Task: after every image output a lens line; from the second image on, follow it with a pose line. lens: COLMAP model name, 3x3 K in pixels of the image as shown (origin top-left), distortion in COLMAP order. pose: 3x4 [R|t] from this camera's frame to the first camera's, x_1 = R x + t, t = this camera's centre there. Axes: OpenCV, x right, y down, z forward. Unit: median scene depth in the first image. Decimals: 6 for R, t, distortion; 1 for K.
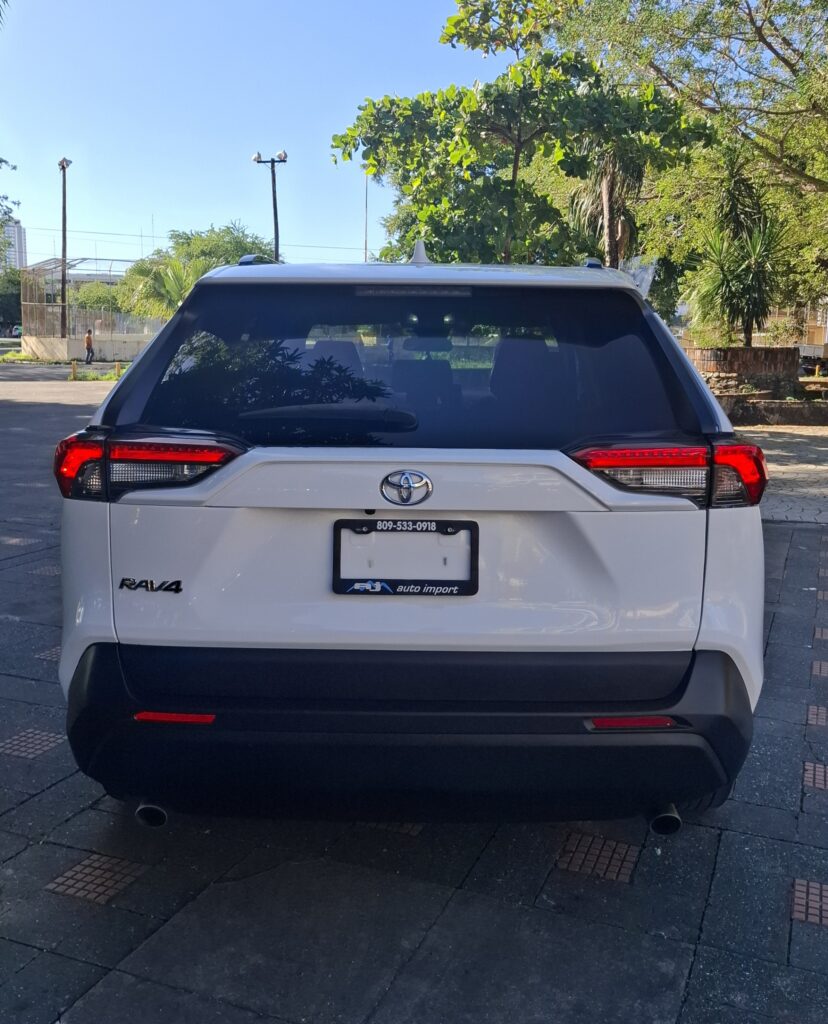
lens RADIAL K [[941.6, 0, 413.8], [0, 941.6, 512.1], [0, 0, 1]] dist [0.036641, -0.035378]
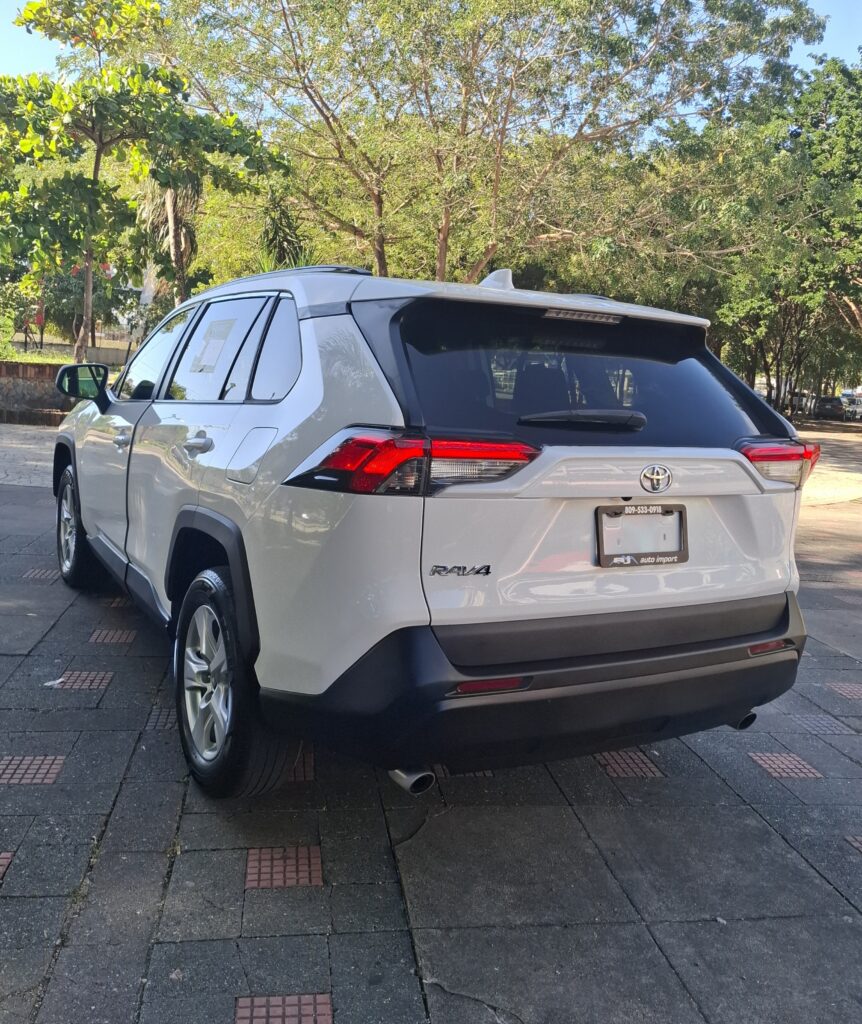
lens RADIAL K [[868.1, 0, 431.0], [0, 868.1, 510.9], [0, 0, 1]] dist [0.035343, -0.020353]
pose [[0.864087, -0.029279, 0.502490, -0.784693], [0.025797, 0.999571, 0.013883, -0.007304], [-0.502681, 0.000967, 0.864471, 0.128609]]
